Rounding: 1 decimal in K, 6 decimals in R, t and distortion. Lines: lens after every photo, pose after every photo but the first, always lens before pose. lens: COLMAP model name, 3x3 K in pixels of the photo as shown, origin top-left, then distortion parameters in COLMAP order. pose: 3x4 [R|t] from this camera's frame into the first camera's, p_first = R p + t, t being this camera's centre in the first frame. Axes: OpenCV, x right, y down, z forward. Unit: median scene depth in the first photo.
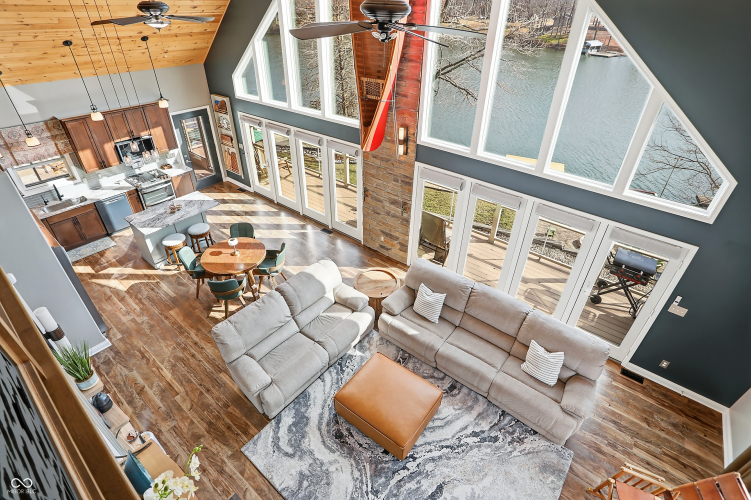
lens RADIAL K [[372.0, 0, 375.5], [0, 372.0, 250.0], [0, 0, 1]] dist [-0.002967, -0.000287]
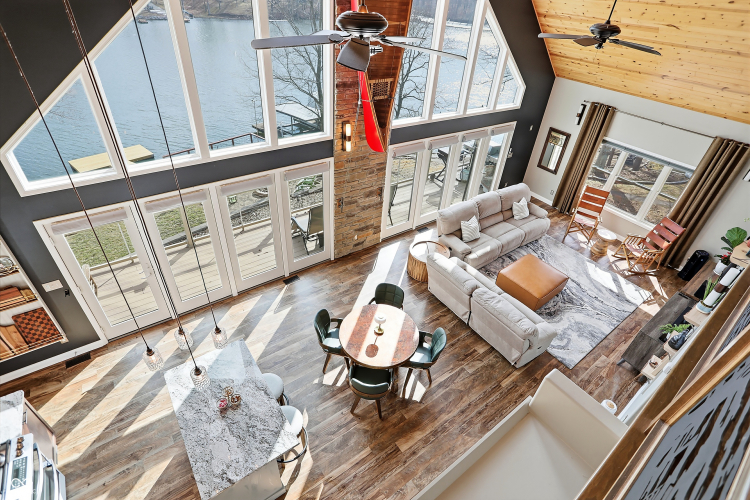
lens RADIAL K [[353.7, 0, 375.0], [0, 353.7, 250.0], [0, 0, 1]] dist [-0.045158, 0.000239]
pose [[0.249055, -0.564671, 0.786841, -0.859359], [0.496288, 0.772075, 0.396988, -0.415467], [-0.831667, 0.291628, 0.472528, 0.601058]]
